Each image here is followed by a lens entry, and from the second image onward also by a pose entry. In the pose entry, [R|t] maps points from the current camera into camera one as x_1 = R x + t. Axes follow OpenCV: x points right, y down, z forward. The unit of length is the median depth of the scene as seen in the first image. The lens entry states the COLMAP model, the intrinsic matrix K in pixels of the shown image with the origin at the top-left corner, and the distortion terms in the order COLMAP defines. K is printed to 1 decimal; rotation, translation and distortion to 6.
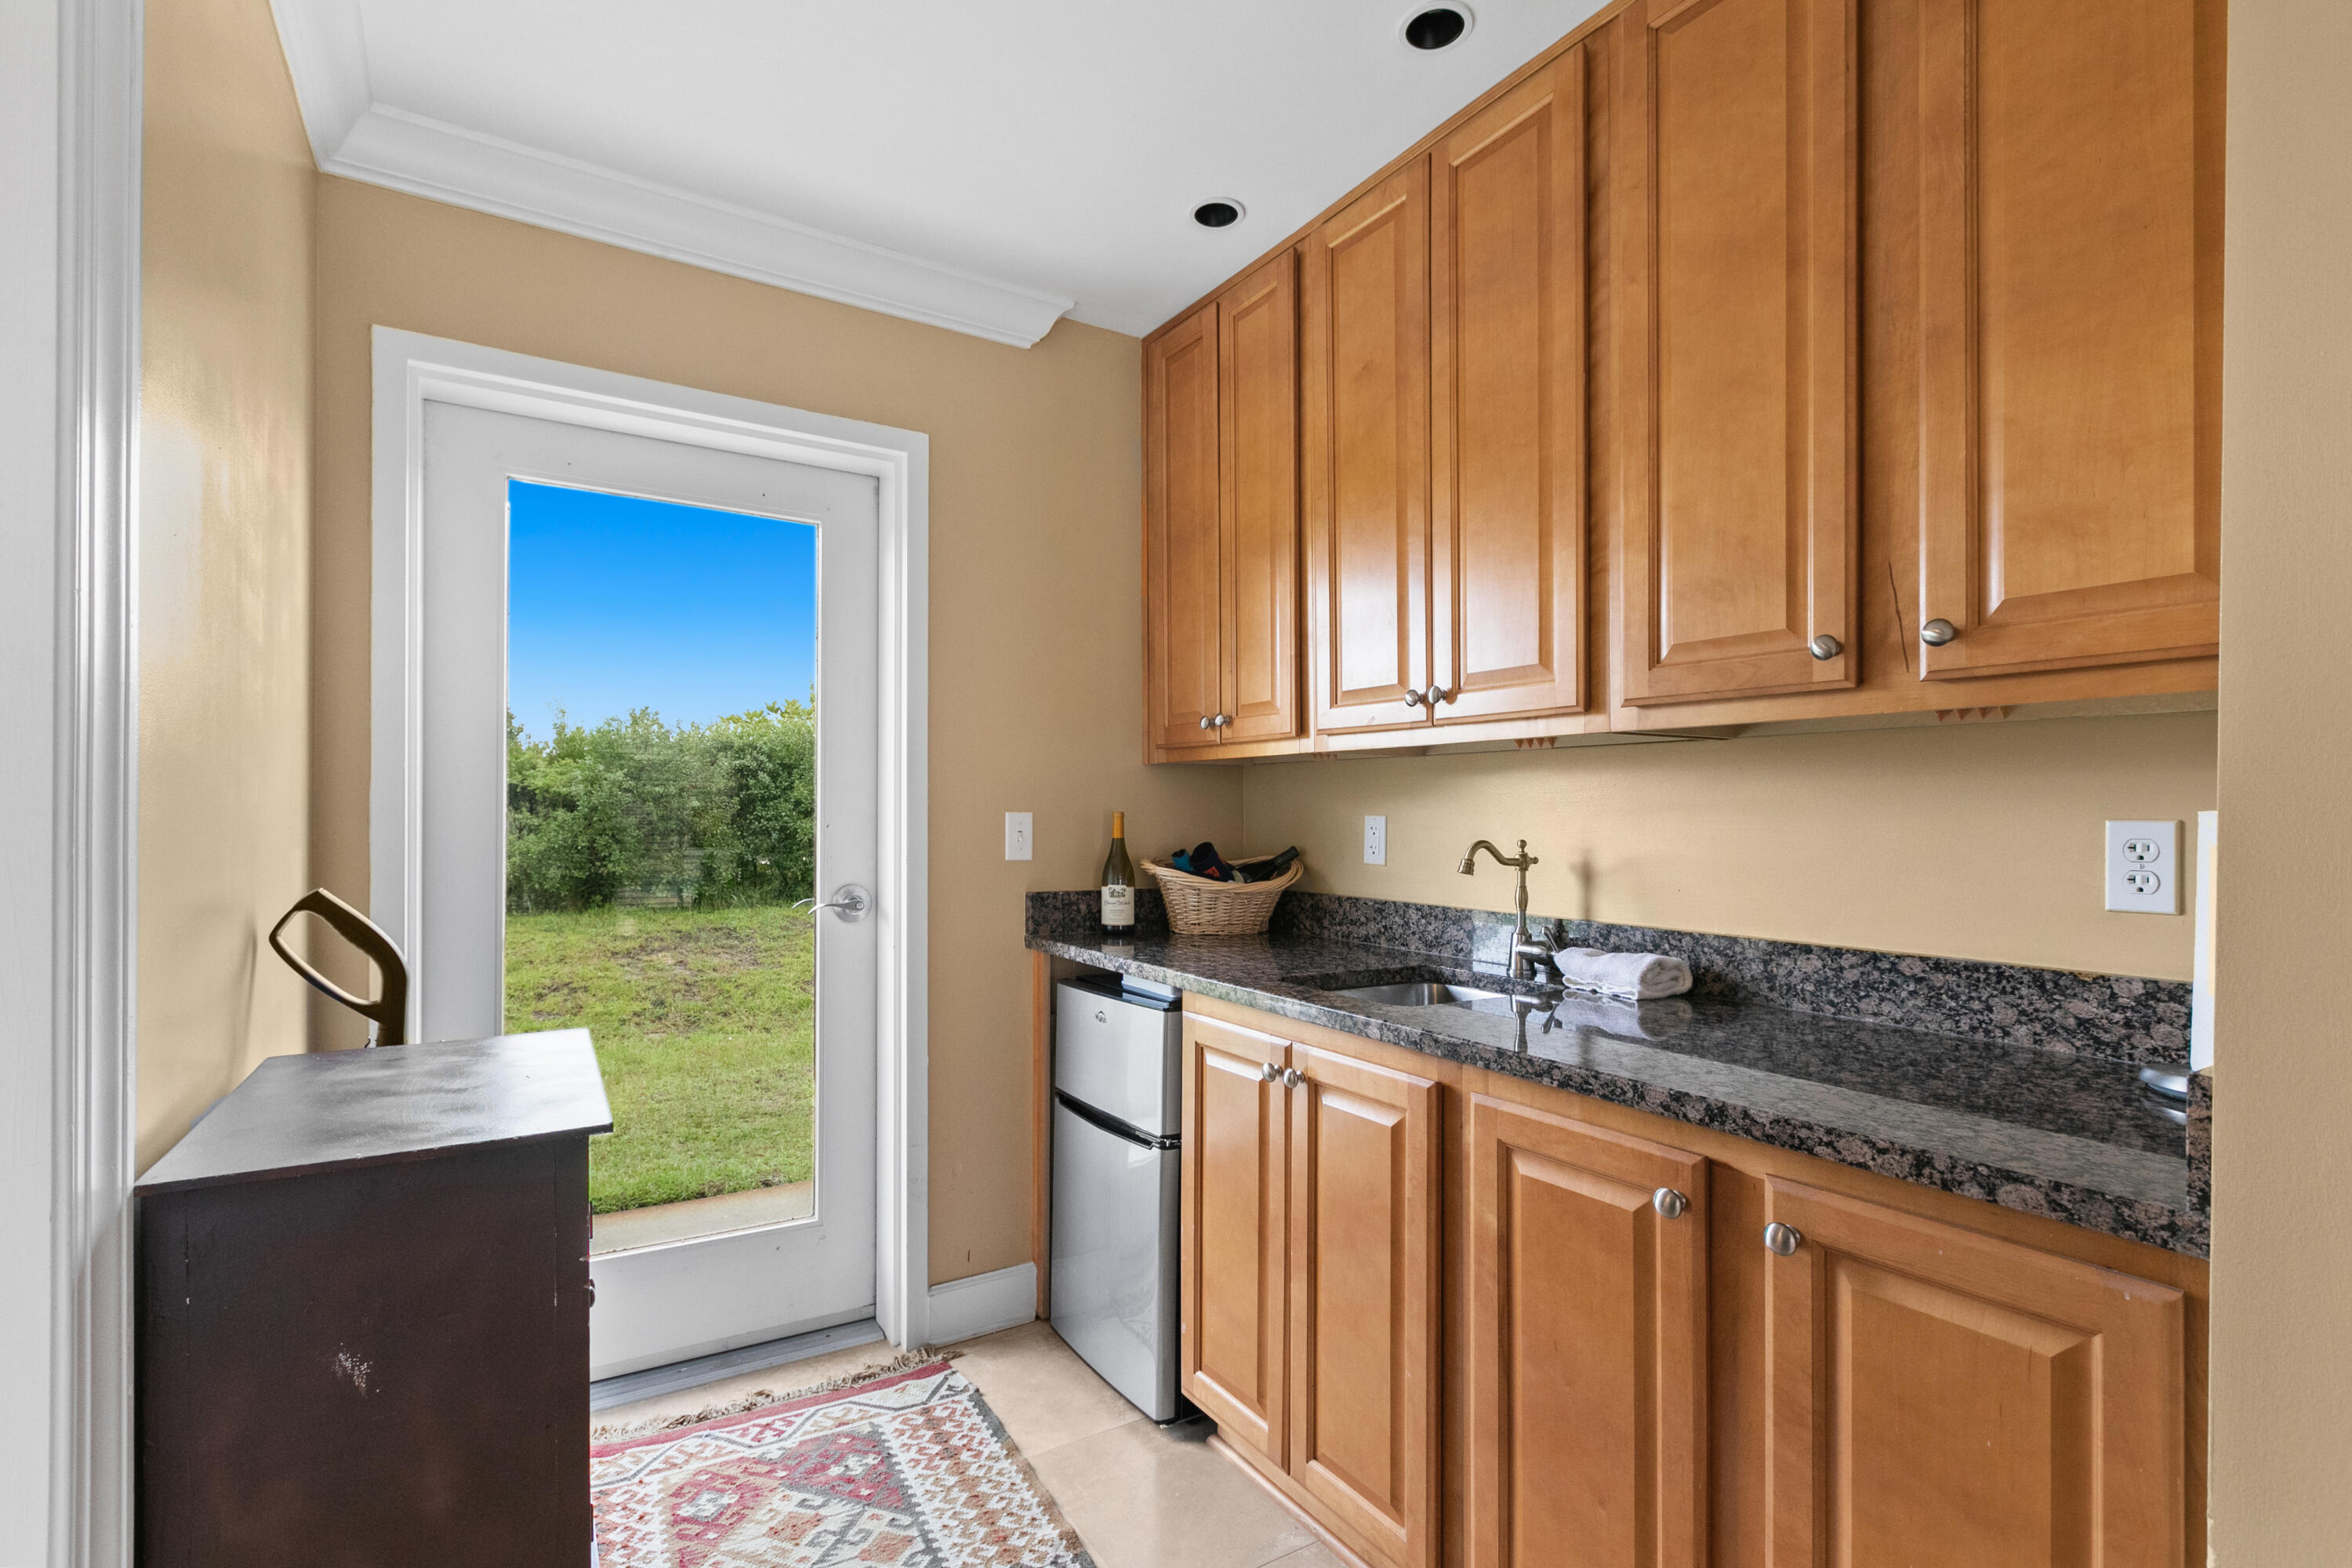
lens RADIAL K [[1083.1, 0, 1170.5], [0, 1083.1, 805.8], [0, 0, 1]] dist [0.003755, -0.000357]
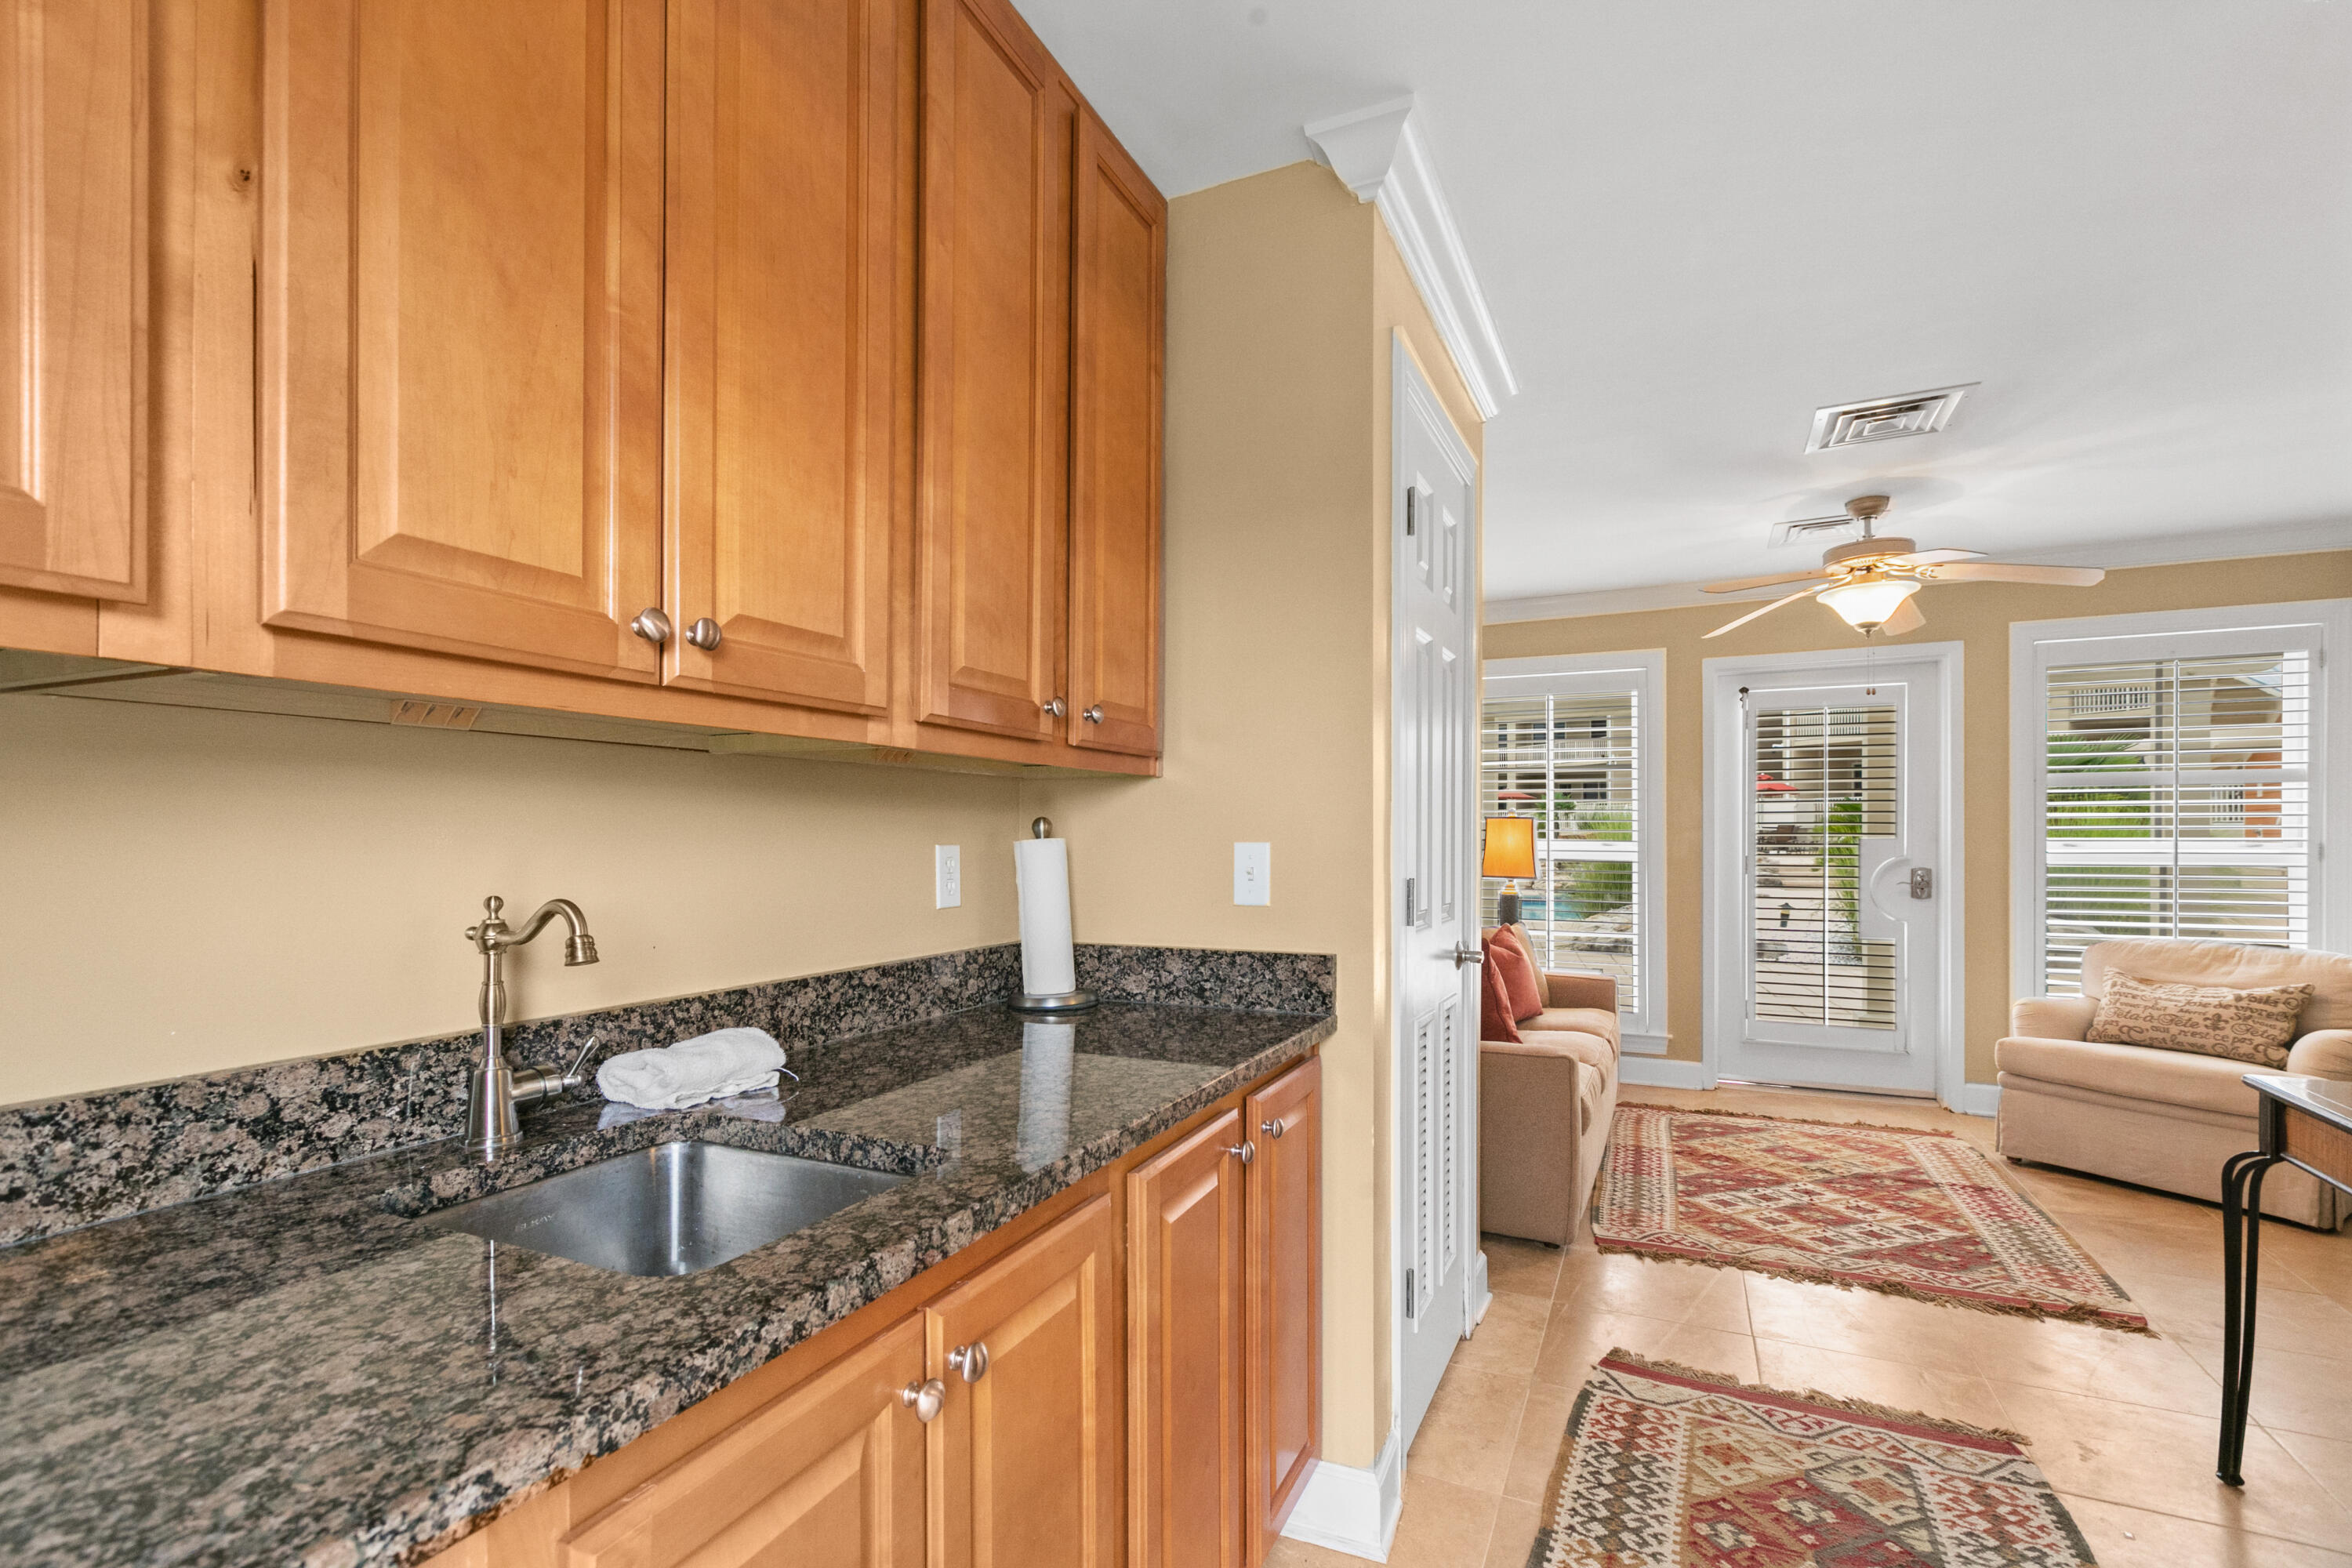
lens RADIAL K [[1083.1, 0, 1180.2], [0, 1083.1, 834.3], [0, 0, 1]] dist [0.003755, -0.000357]
pose [[-0.551438, 0.002386, 0.834213, -0.339137], [0.000172, 0.999996, -0.002746, 0.002297], [-0.834216, -0.001371, -0.551436, 1.062649]]
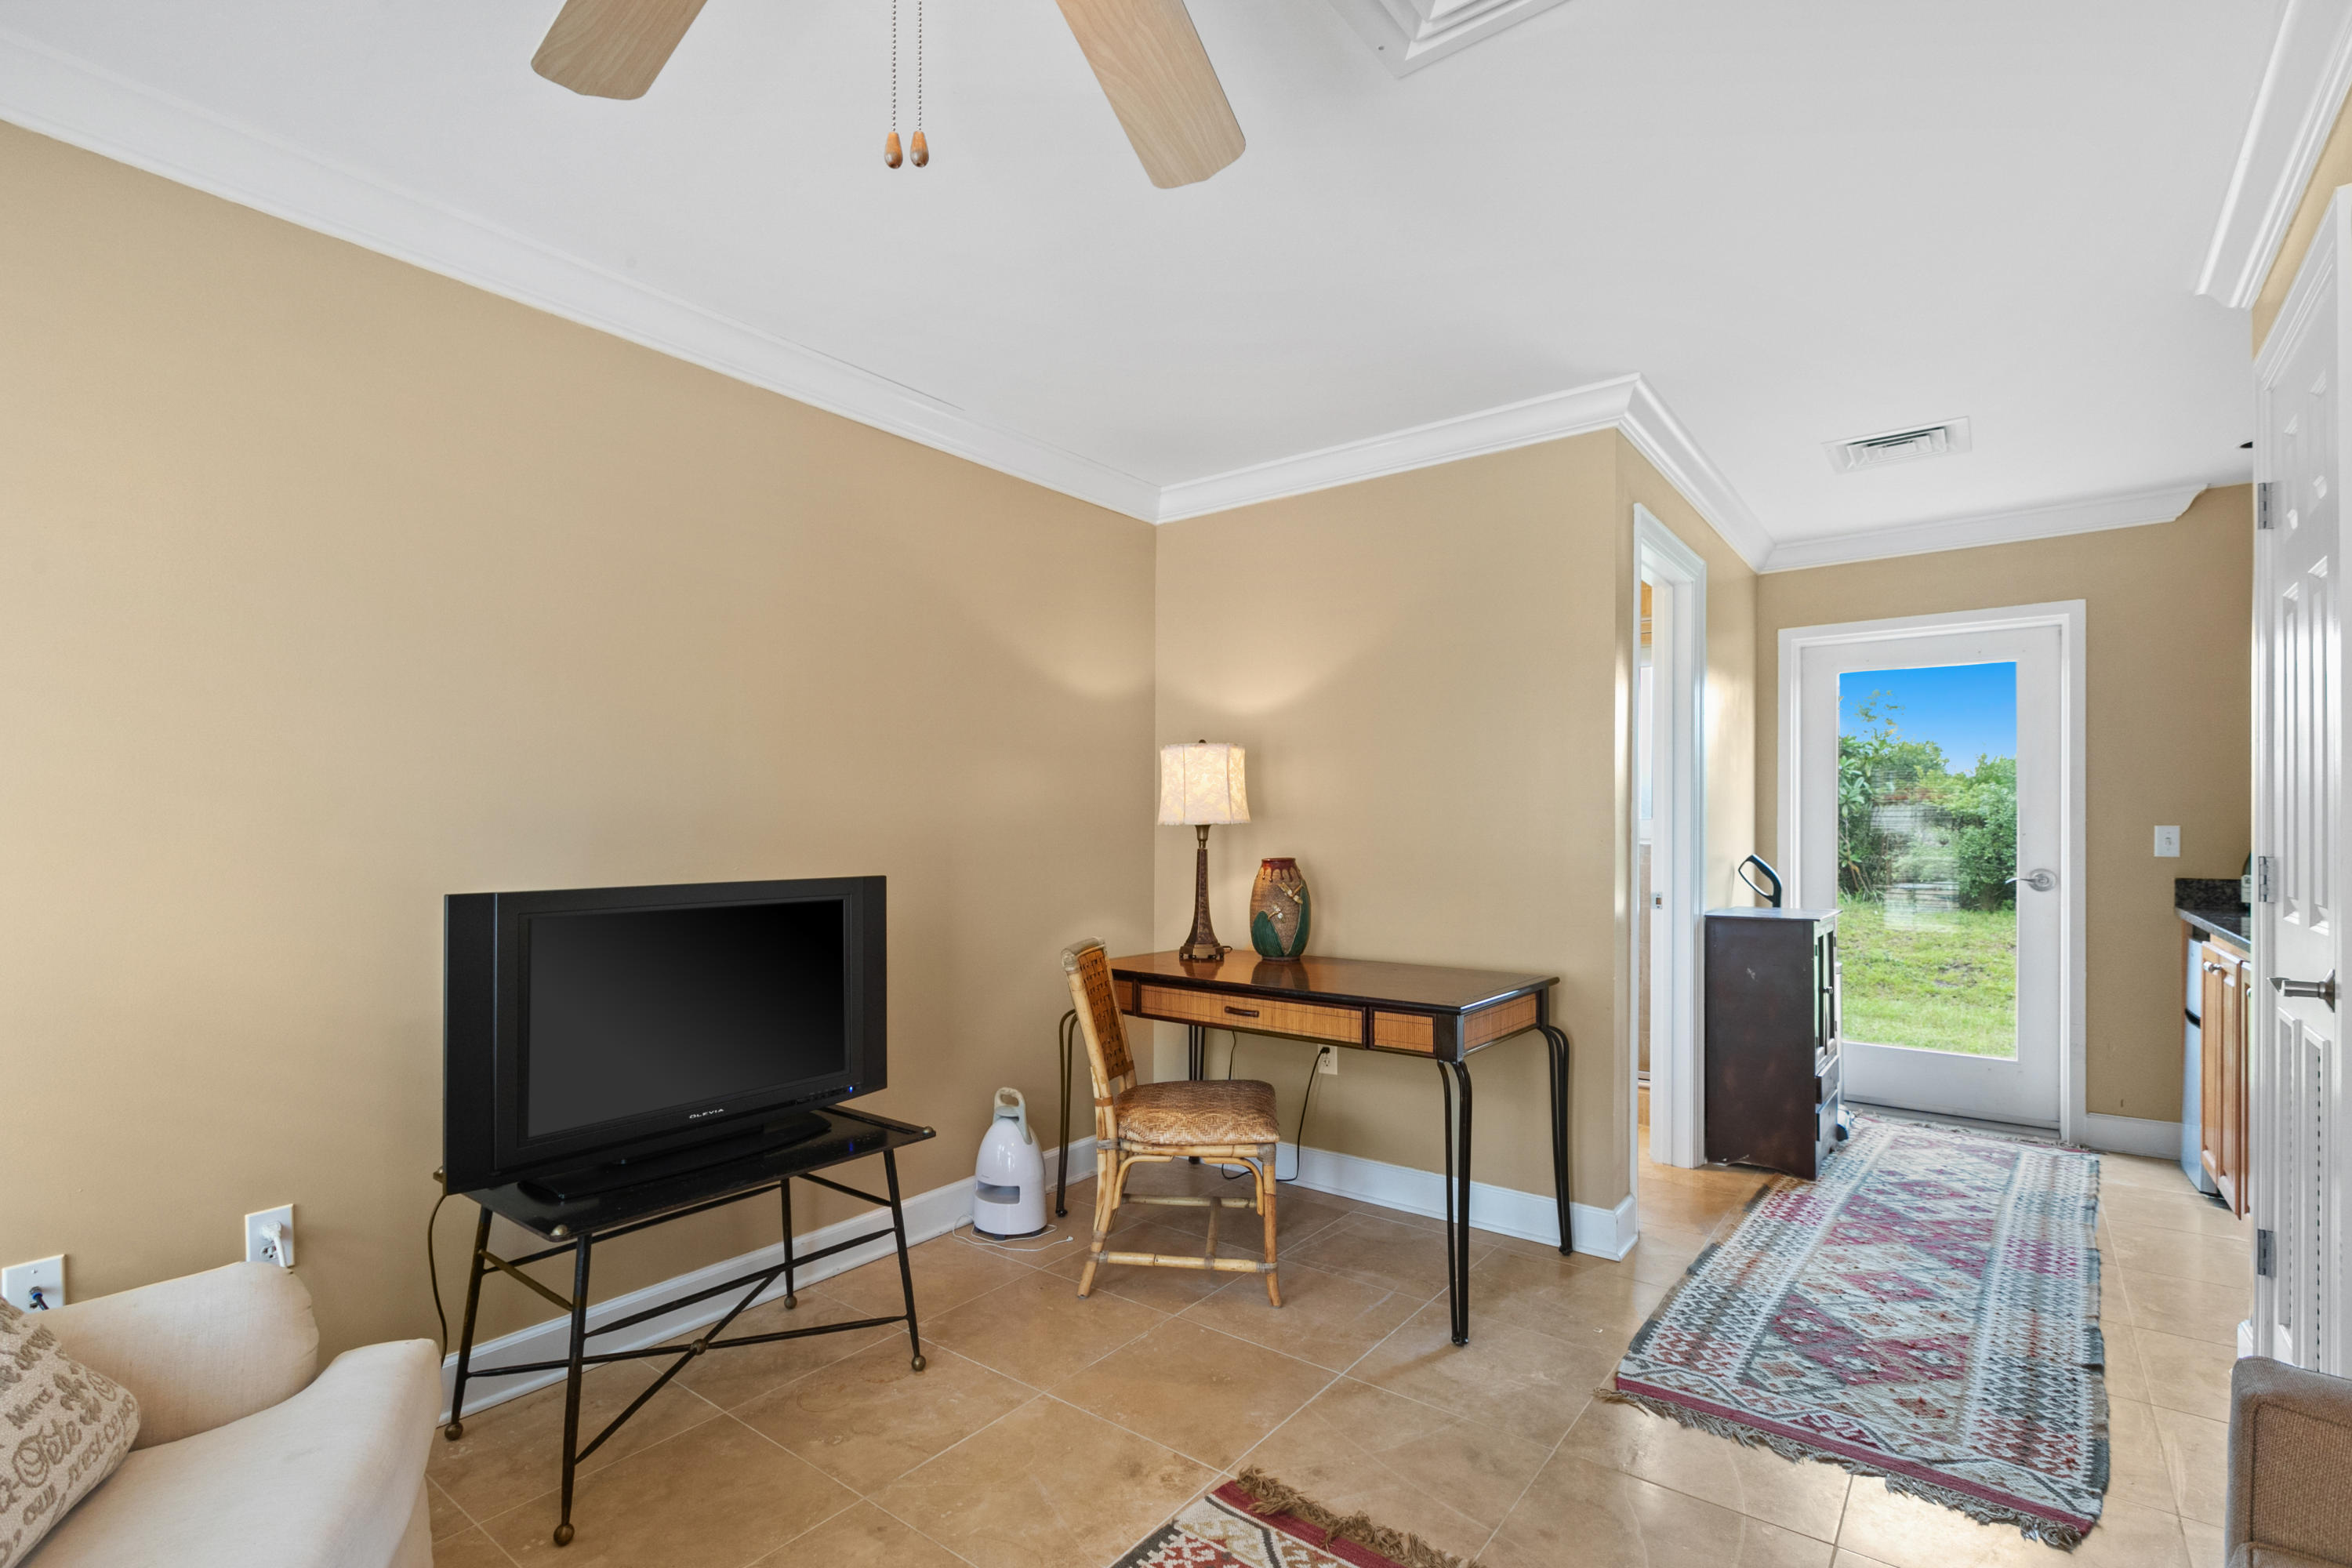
lens RADIAL K [[1083.1, 0, 1152.7], [0, 1083.1, 838.1], [0, 0, 1]] dist [0.003755, -0.000357]
pose [[0.346720, 0.007744, -0.937937, 1.075637], [0.004423, 0.999941, 0.009891, 0.002137], [0.937958, -0.007578, 0.346665, -1.176537]]
